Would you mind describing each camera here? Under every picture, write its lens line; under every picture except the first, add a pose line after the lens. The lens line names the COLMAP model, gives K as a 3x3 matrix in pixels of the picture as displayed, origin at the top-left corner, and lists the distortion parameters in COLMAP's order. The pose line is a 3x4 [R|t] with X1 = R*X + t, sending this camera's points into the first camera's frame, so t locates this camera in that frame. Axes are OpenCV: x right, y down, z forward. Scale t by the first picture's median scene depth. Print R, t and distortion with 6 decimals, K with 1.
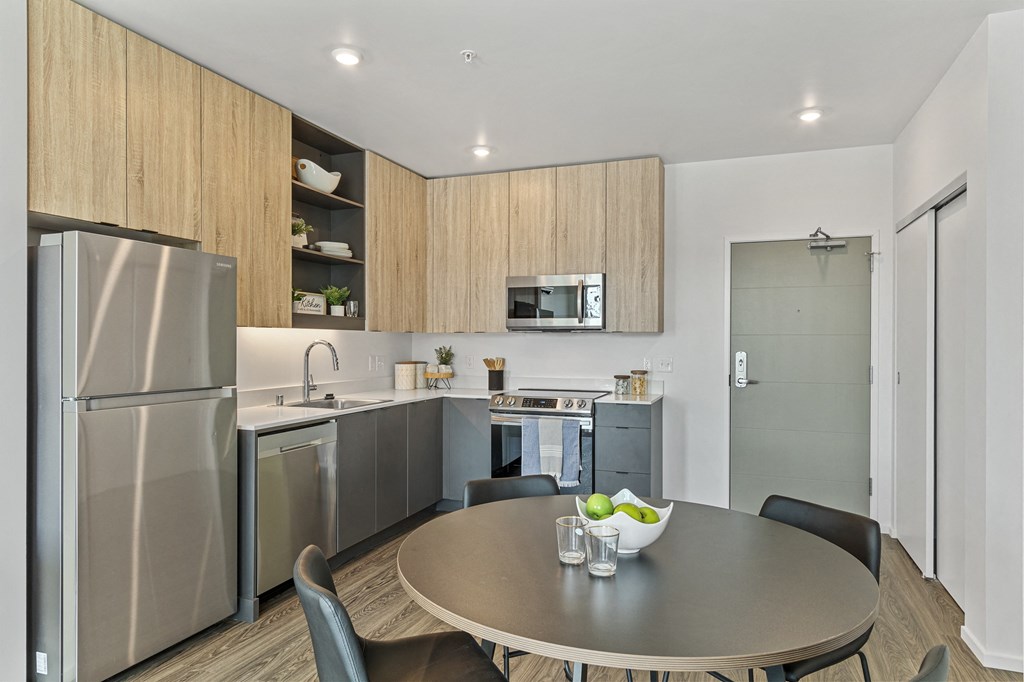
lens RADIAL K [[611.2, 0, 512.0], [0, 611.2, 341.0], [0, 0, 1]] dist [0.000523, -0.000471]
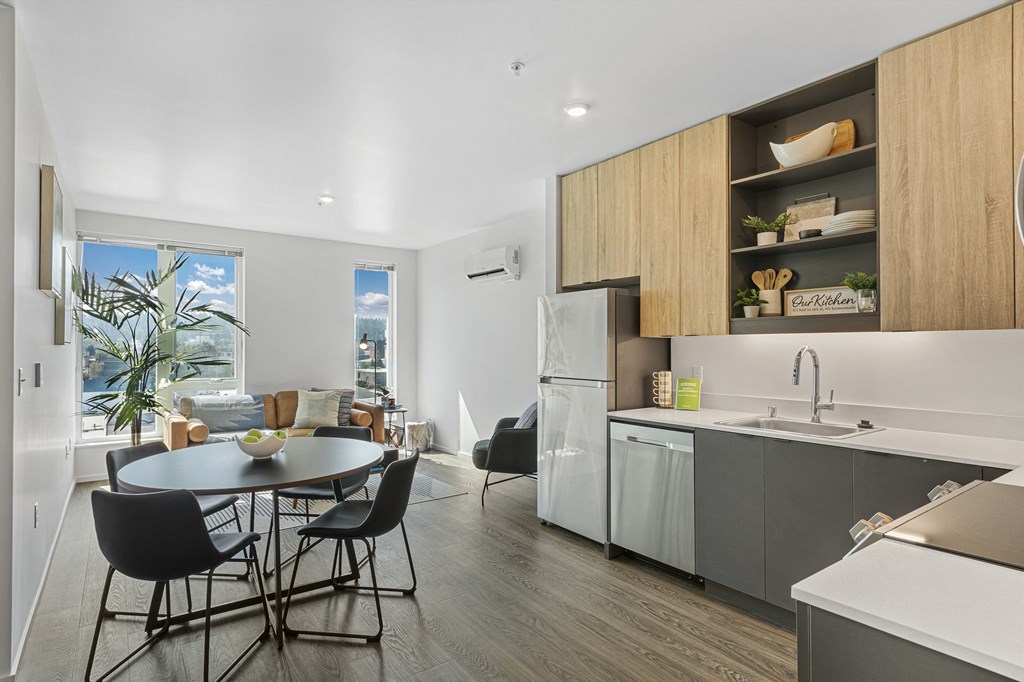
lens RADIAL K [[556.6, 0, 512.0], [0, 556.6, 341.0], [0, 0, 1]] dist [-0.003082, -0.001241]
pose [[-0.551041, -0.013413, -0.834370, 0.449608], [-0.000161, 0.999872, -0.015967, 0.002167], [0.834478, -0.008664, -0.550973, 0.951817]]
